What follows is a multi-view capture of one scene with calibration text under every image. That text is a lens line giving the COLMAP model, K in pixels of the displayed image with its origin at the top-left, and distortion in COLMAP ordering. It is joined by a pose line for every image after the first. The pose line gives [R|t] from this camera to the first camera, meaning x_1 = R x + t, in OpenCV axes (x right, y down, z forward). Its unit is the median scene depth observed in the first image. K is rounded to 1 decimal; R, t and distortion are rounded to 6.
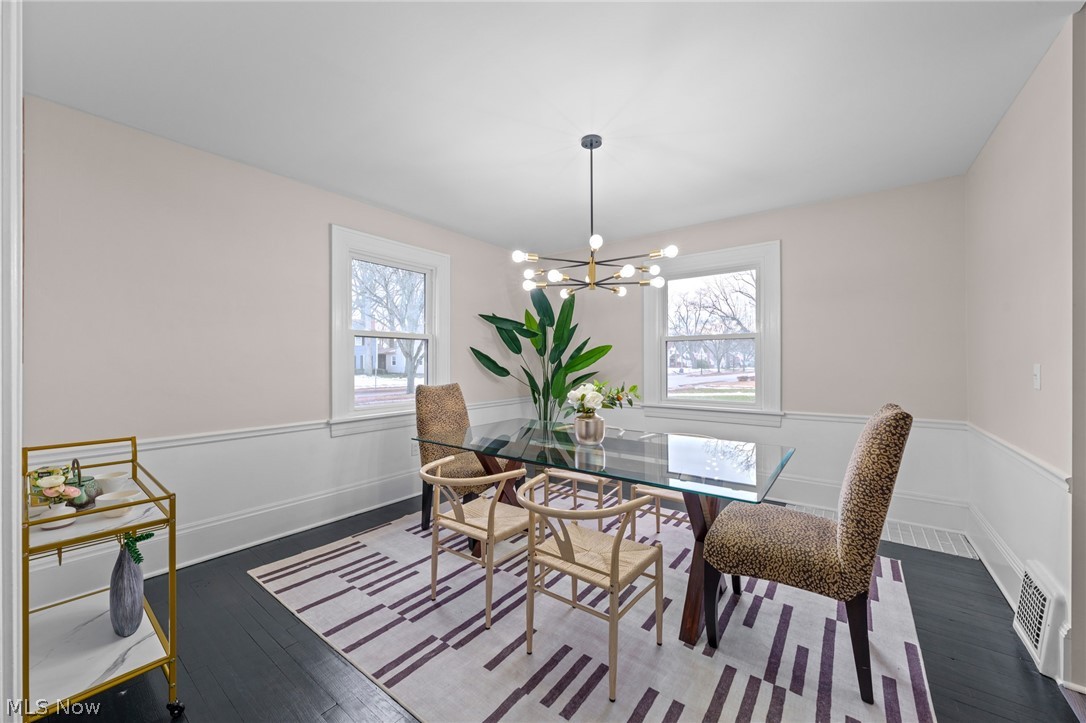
lens RADIAL K [[422.7, 0, 546.5], [0, 422.7, 359.8], [0, 0, 1]] dist [0.003189, -0.000631]
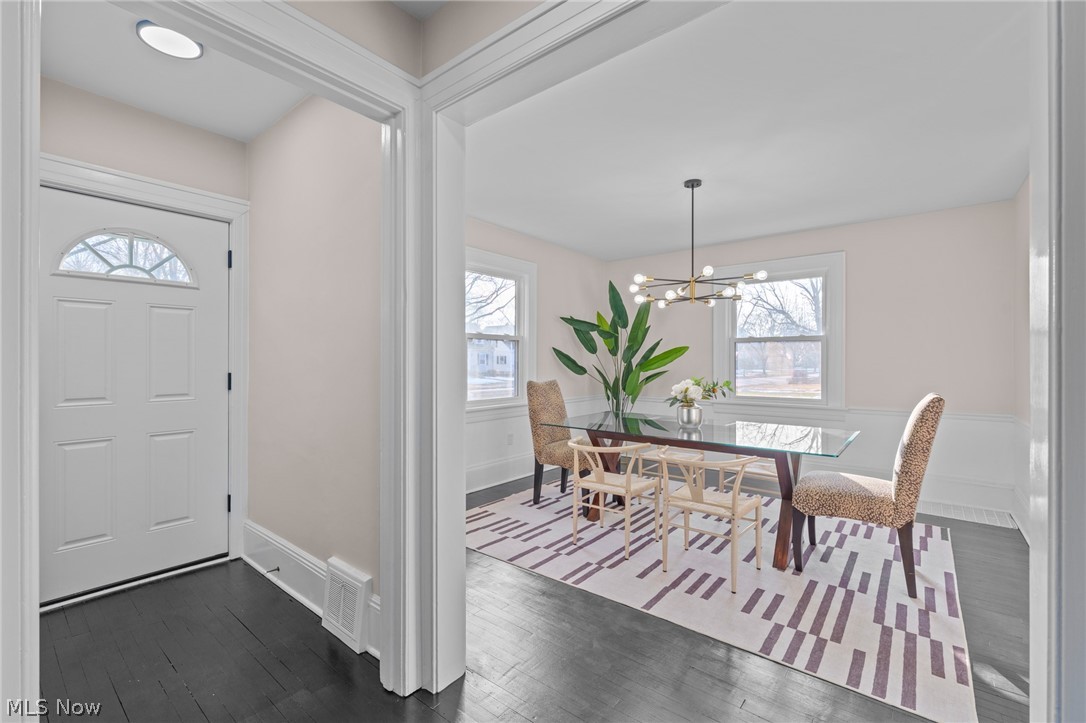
lens RADIAL K [[493.9, 0, 542.8], [0, 493.9, 360.2], [0, 0, 1]] dist [0.007605, 0.001048]
pose [[0.999561, 0.004096, -0.029328, -0.290057], [-0.003986, 0.999985, 0.003806, -0.002810], [0.029343, -0.003687, 0.999563, -0.461914]]
